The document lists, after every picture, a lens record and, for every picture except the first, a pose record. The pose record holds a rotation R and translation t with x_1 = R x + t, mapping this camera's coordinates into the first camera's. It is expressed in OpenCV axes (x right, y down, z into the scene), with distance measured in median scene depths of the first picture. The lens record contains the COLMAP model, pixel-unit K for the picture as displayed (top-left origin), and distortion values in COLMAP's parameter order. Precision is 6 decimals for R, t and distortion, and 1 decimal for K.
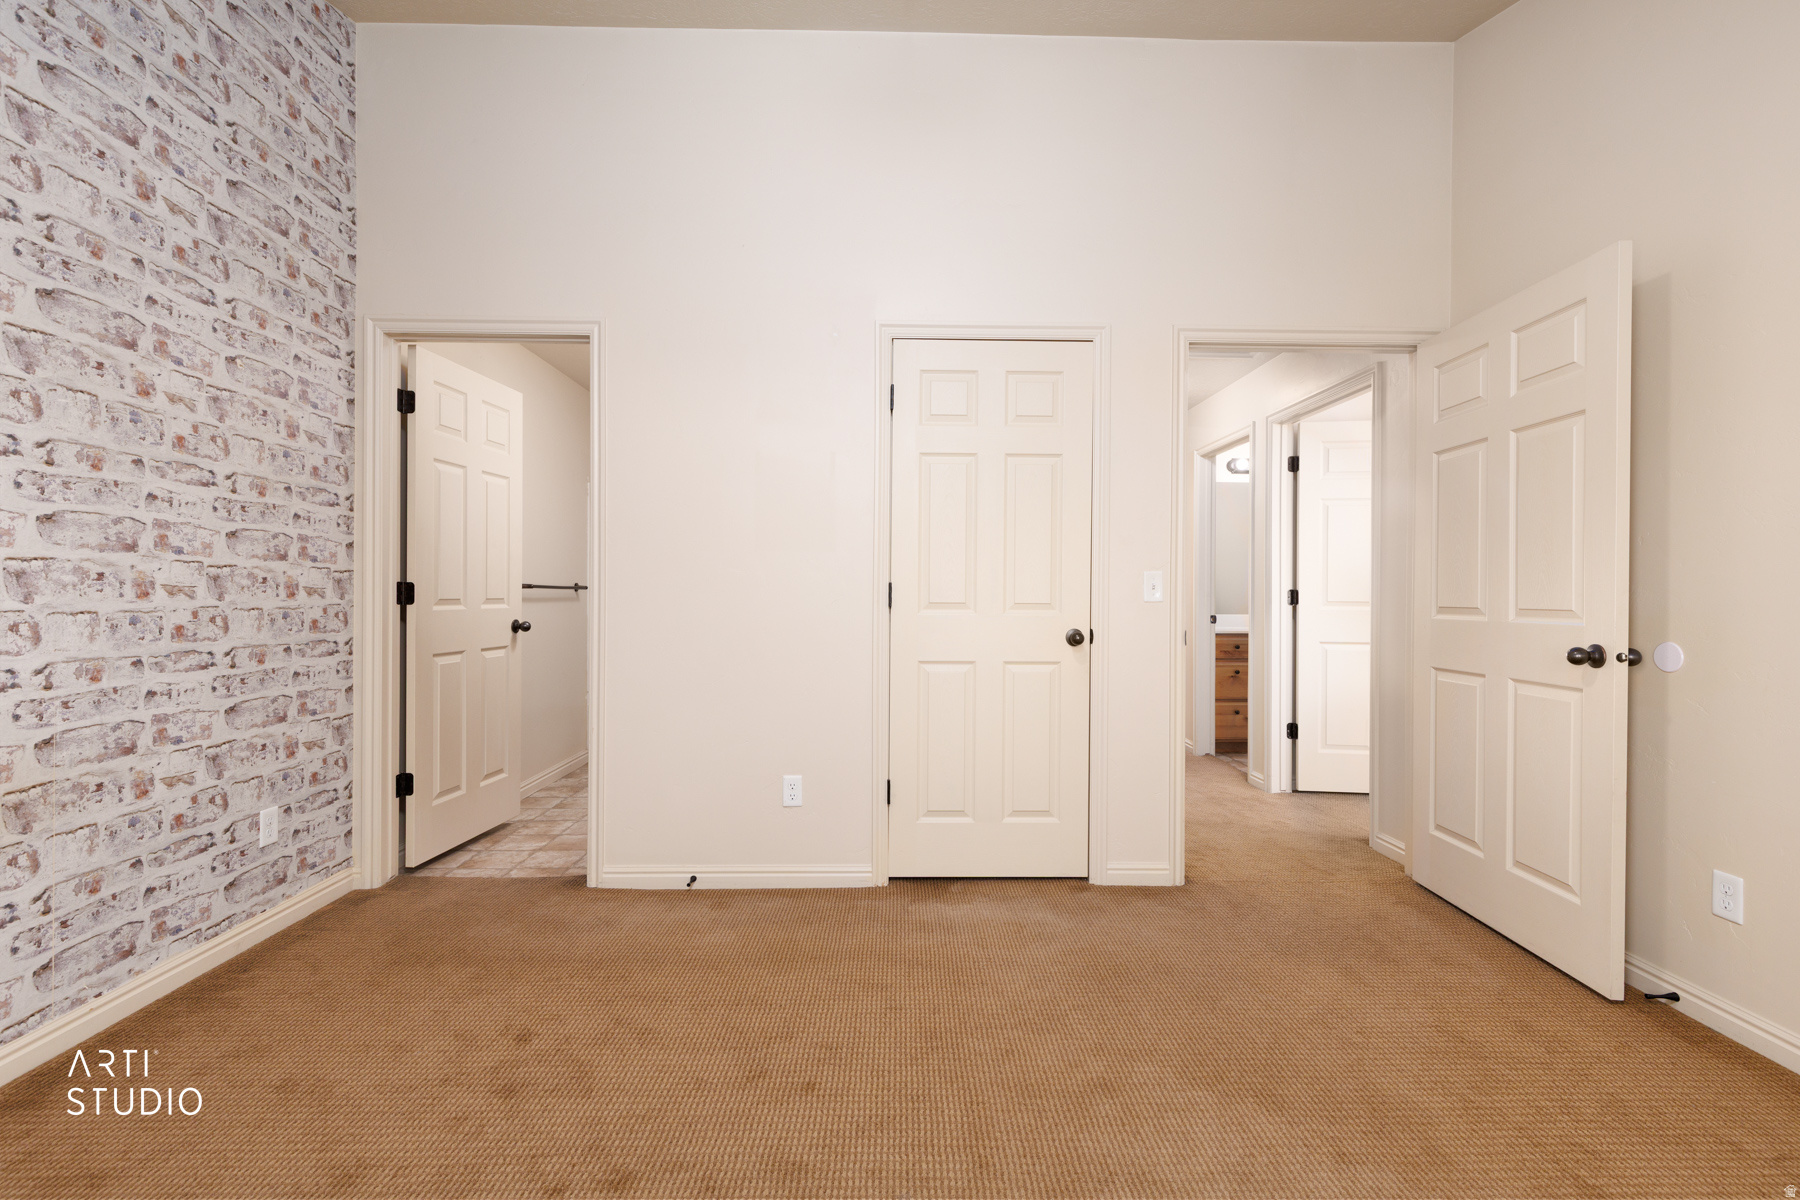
lens RADIAL K [[806.9, 0, 905.9], [0, 806.9, 597.1], [0, 0, 1]] dist [0.010356, -0.002181]
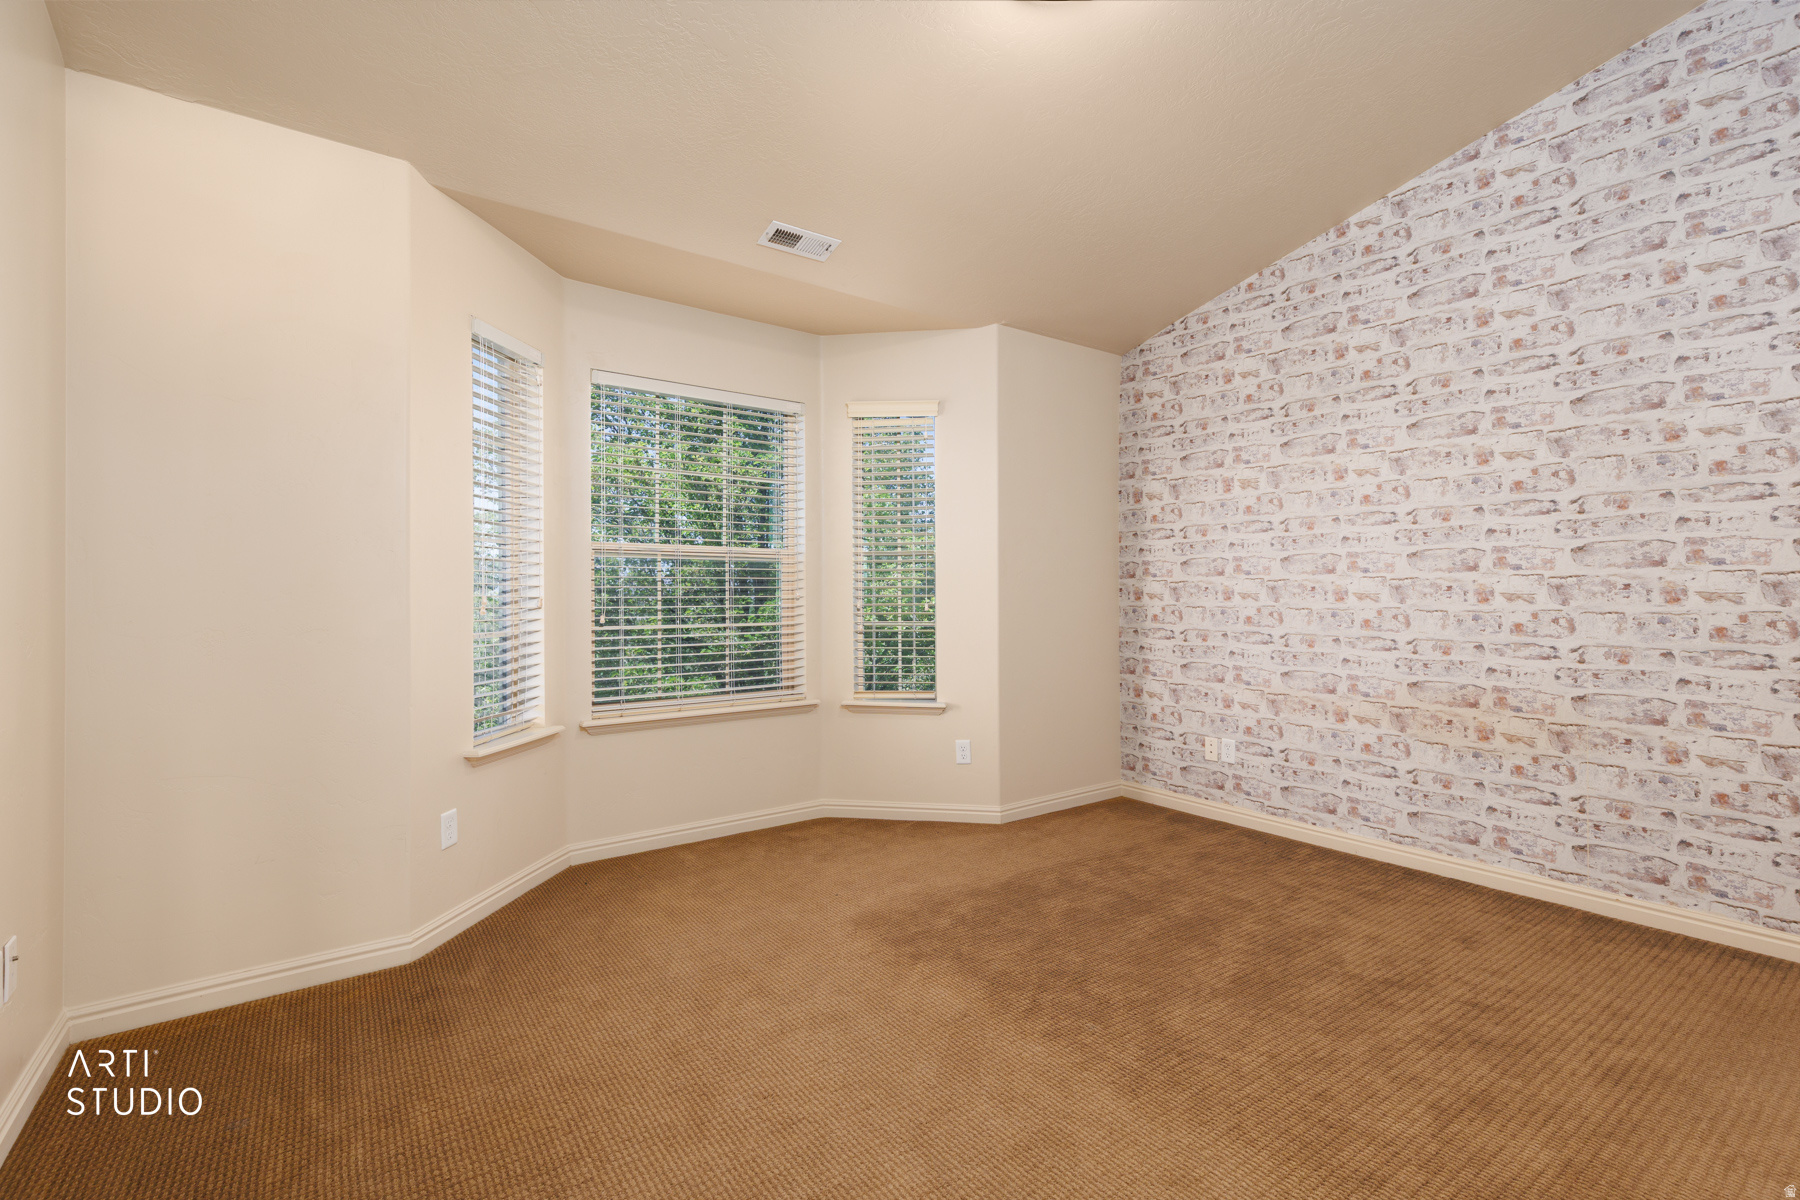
lens RADIAL K [[806.9, 0, 901.8], [0, 806.9, 598.6], [0, 0, 1]] dist [0.010356, -0.002181]
pose [[-0.817989, -0.002045, -0.575230, 0.804075], [-0.004094, 0.999989, 0.002266, -0.003582], [0.575219, 0.004209, -0.817988, 1.456158]]
